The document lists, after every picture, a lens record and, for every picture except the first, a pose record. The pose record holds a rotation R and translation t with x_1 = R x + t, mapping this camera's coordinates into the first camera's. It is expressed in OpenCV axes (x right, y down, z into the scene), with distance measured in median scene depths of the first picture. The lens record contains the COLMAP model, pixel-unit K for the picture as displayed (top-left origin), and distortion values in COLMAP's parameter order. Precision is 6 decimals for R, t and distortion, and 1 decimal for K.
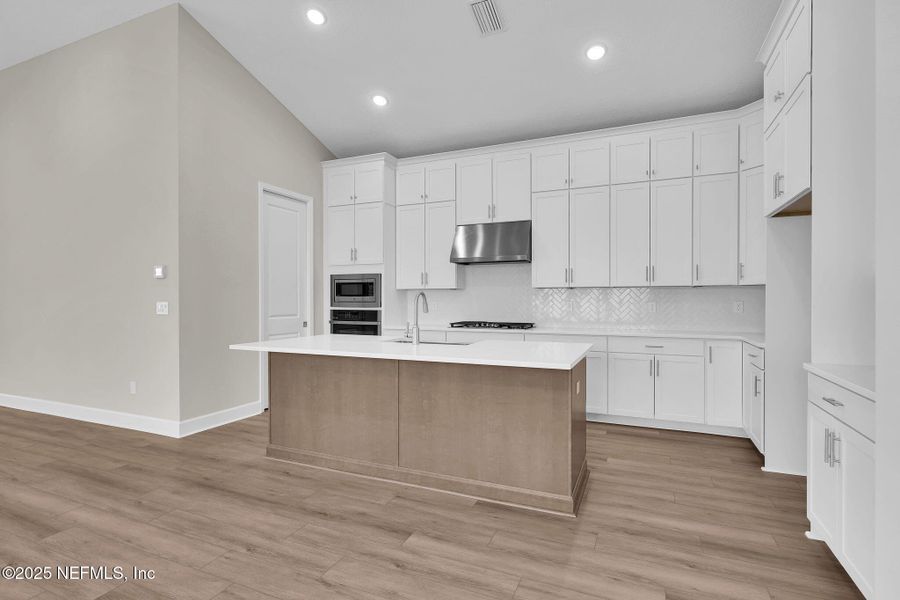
lens RADIAL K [[431.5, 0, 452.3], [0, 431.5, 300.4], [0, 0, 1]] dist [0.012210, 0.000261]
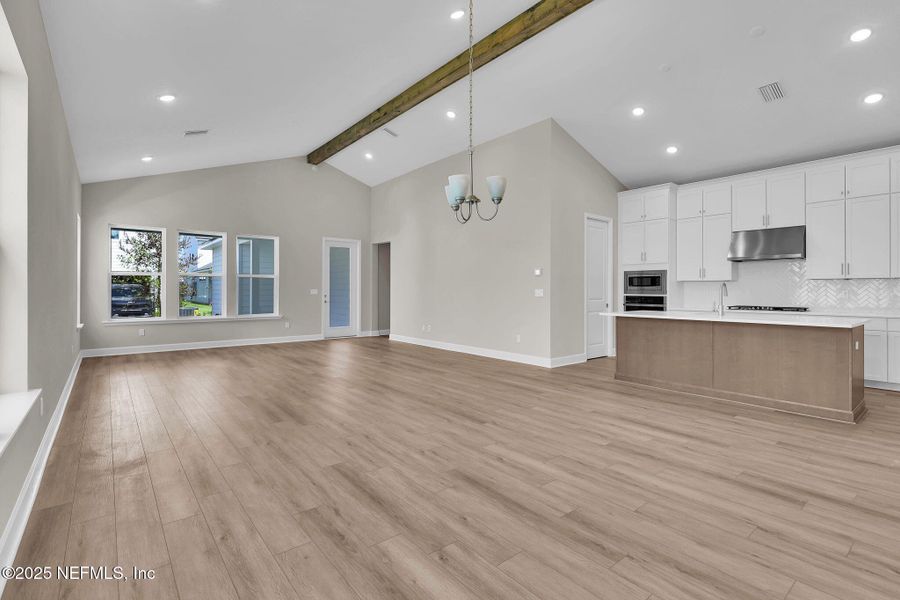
lens RADIAL K [[431.5, 0, 451.5], [0, 431.5, 286.3], [0, 0, 1]] dist [0.012210, 0.000261]
pose [[0.899387, -0.001515, -0.437150, -0.177263], [-0.006903, 0.999820, -0.017666, 0.019818], [0.437098, 0.018907, 0.899215, -0.545987]]
